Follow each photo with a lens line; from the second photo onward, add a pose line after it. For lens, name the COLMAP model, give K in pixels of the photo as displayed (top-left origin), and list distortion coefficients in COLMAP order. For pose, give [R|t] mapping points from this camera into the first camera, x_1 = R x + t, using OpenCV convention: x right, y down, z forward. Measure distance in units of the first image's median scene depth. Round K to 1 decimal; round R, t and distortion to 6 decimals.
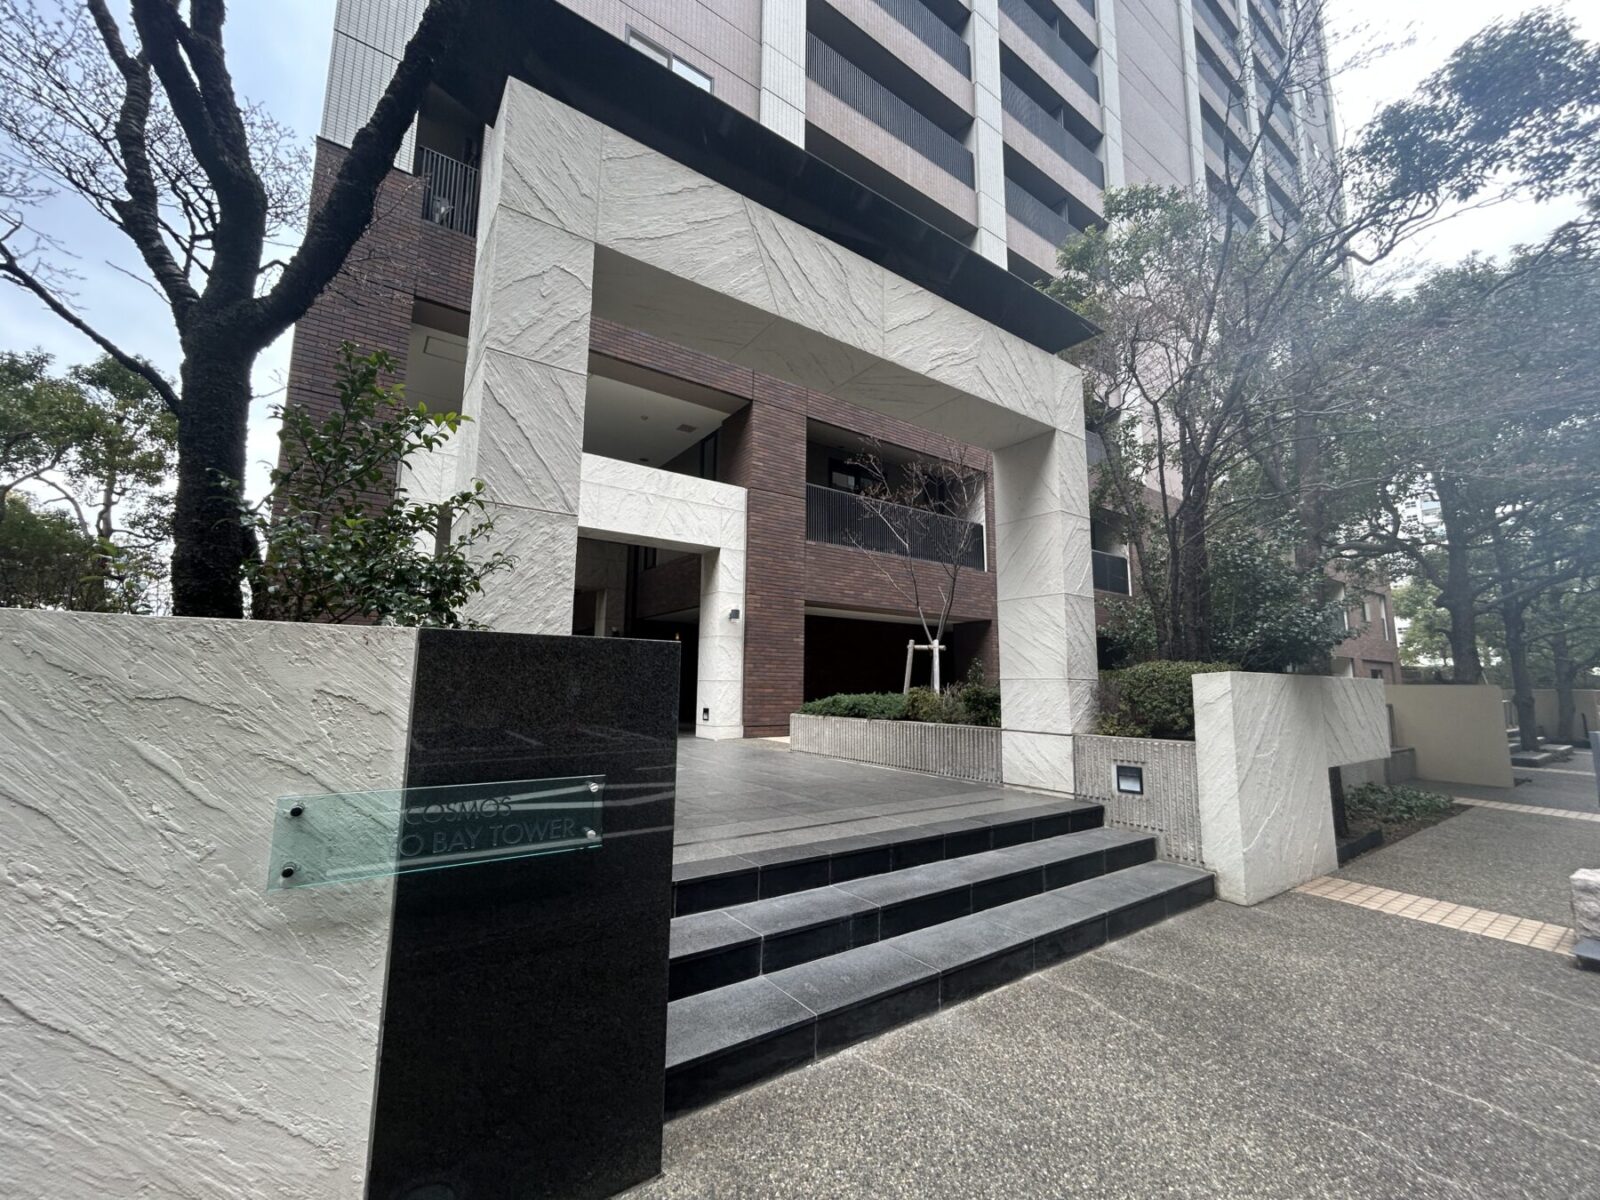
lens RADIAL K [[645.7, 0, 802.7], [0, 645.7, 600.9], [0, 0, 1]] dist [0.001349, -0.001621]
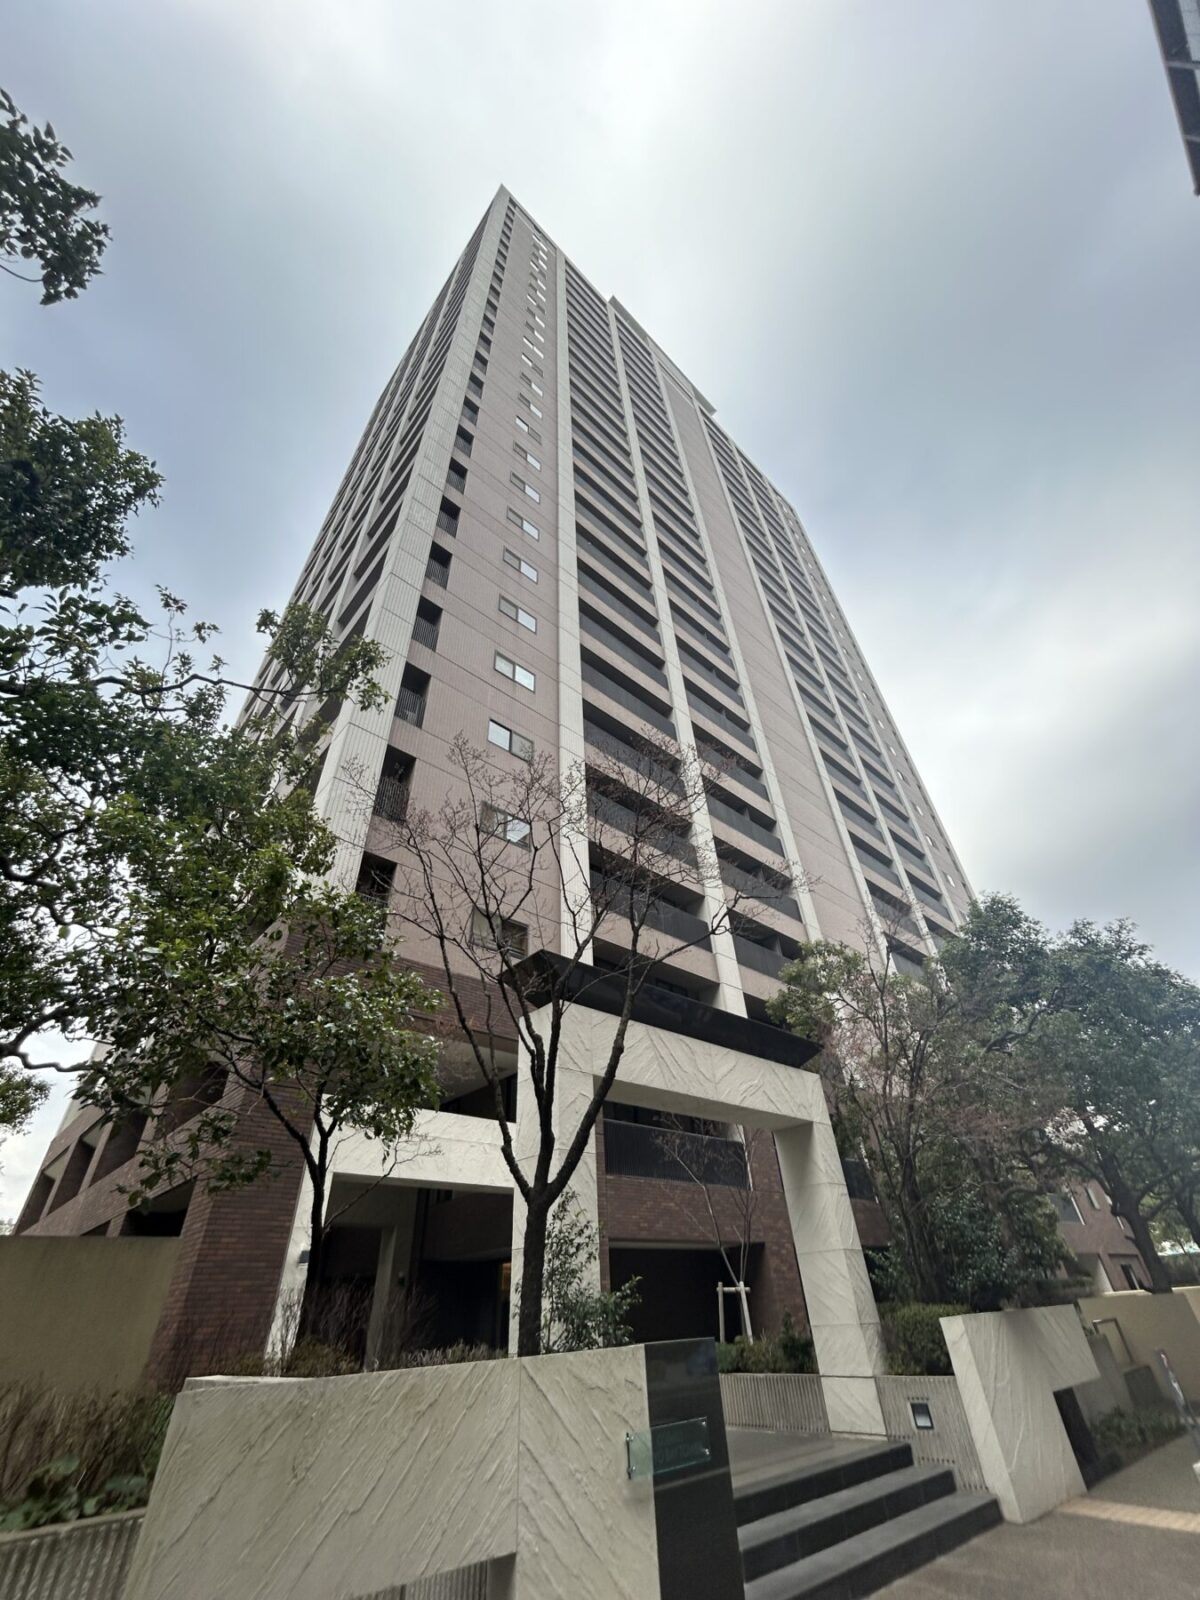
lens RADIAL K [[645.7, 0, 602.0], [0, 645.7, 801.2], [0, 0, 1]] dist [0.001349, -0.001621]
pose [[0.992152, 0.025997, 0.122308, -0.323501], [0.040987, 0.856491, -0.514533, -0.144049], [-0.118132, 0.515508, 0.848703, -0.661592]]
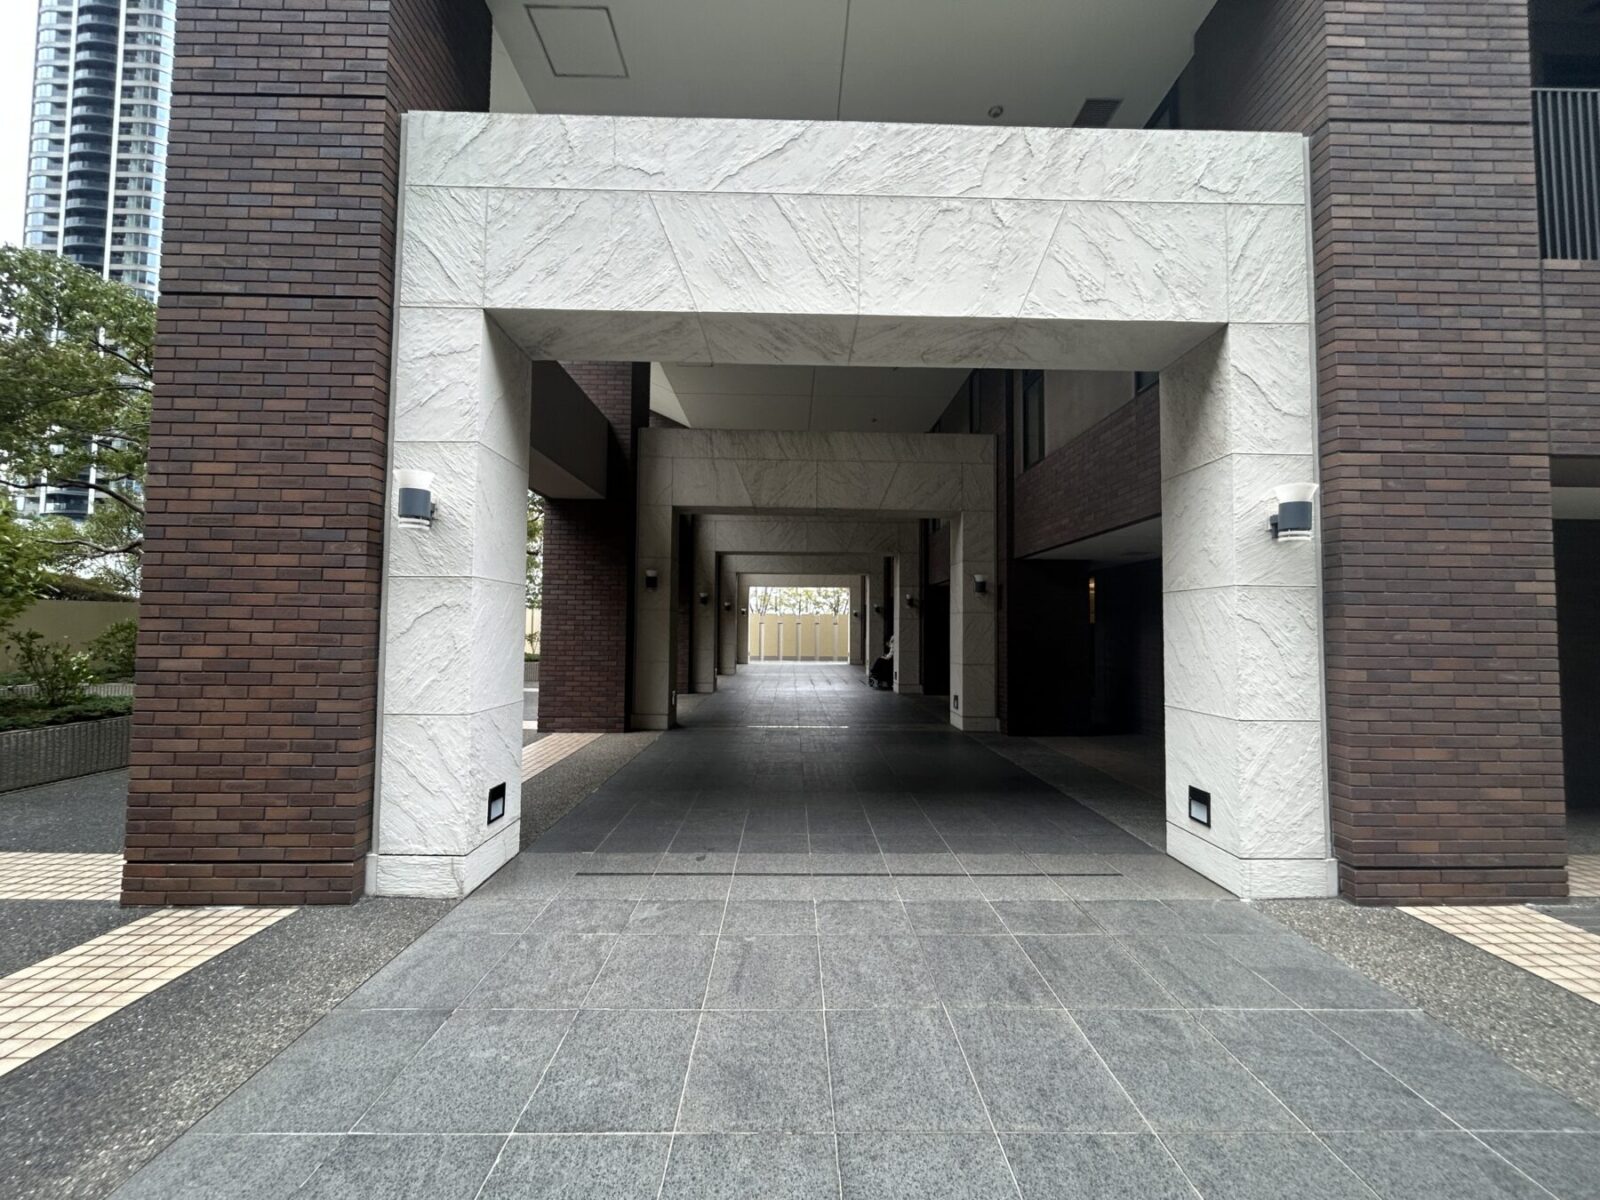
lens RADIAL K [[645.7, 0, 804.8], [0, 645.7, 597.4], [0, 0, 1]] dist [0.001349, -0.001621]
pose [[0.823829, -0.029896, -0.566049, -0.226975], [0.073628, 0.995792, 0.054565, 0.045267], [0.562036, -0.086629, 0.822563, 1.084471]]
